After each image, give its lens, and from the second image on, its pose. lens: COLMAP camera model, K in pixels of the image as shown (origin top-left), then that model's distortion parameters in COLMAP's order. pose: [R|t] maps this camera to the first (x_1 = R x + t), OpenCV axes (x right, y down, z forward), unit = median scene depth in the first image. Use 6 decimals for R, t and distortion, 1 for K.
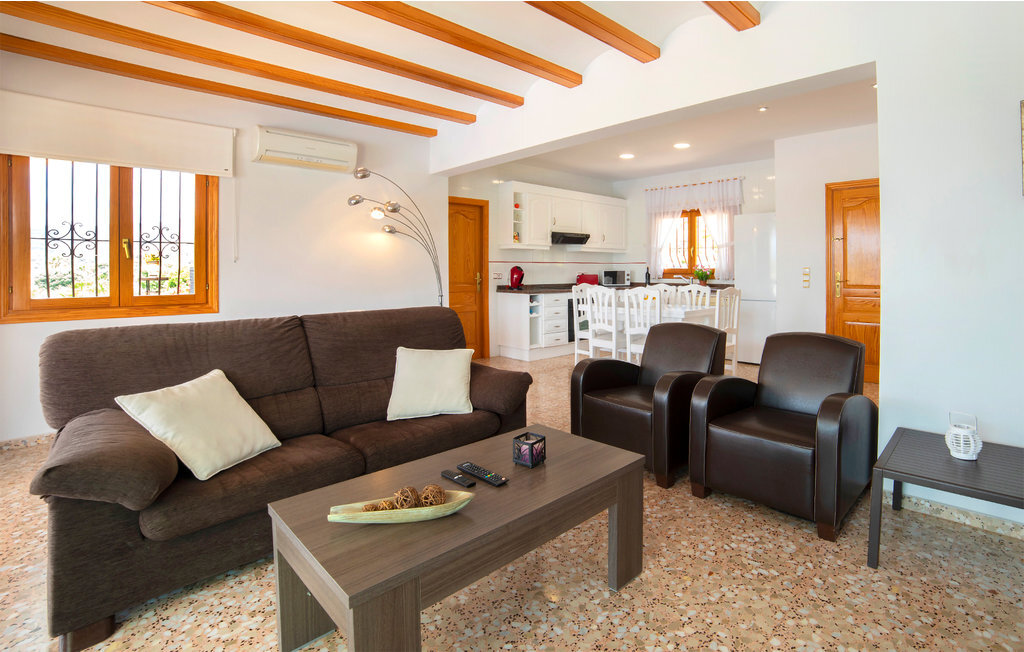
lens RADIAL K [[478.2, 0, 560.5], [0, 478.2, 282.9], [0, 0, 1]] dist [-0.105785, 0.000053]
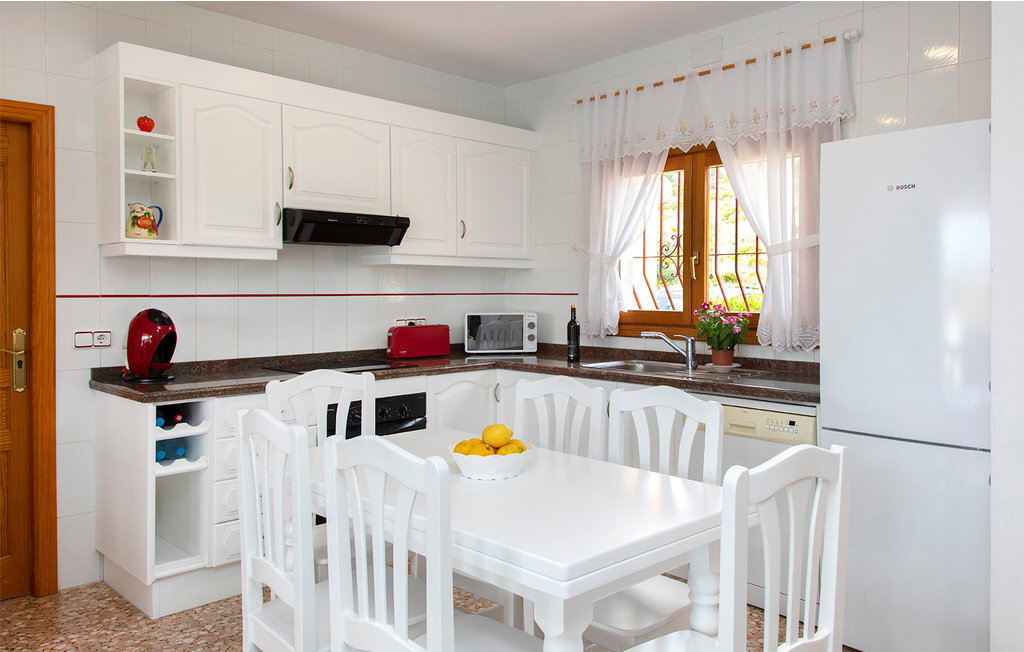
lens RADIAL K [[794.7, 0, 513.1], [0, 794.7, 309.6], [0, 0, 1]] dist [0.134177, -0.000449]
pose [[0.999987, 0.002175, -0.004543, 0.149803], [-0.002195, 0.999988, -0.004427, -0.030630], [0.004534, 0.004437, 0.999980, 0.410697]]
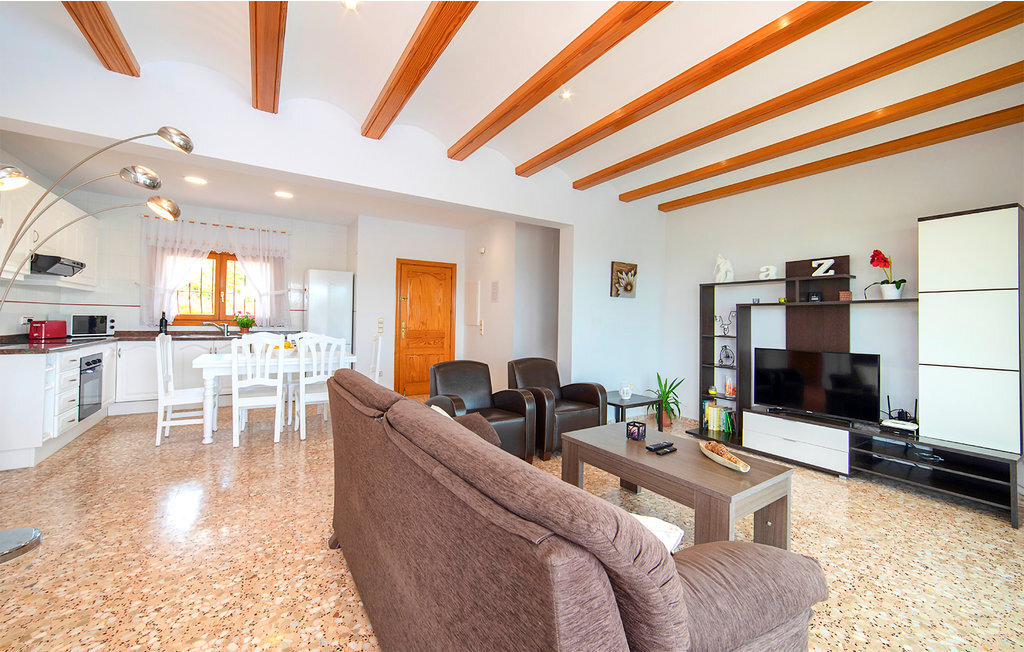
lens RADIAL K [[407.1, 0, 512.0], [0, 407.1, 326.0], [0, 0, 1]] dist [-0.000271, -0.000009]
pose [[0.233671, -0.006481, 0.972294, -0.391228], [0.005755, 0.999969, 0.005282, -0.010004], [-0.972299, 0.004362, 0.233701, 0.265499]]
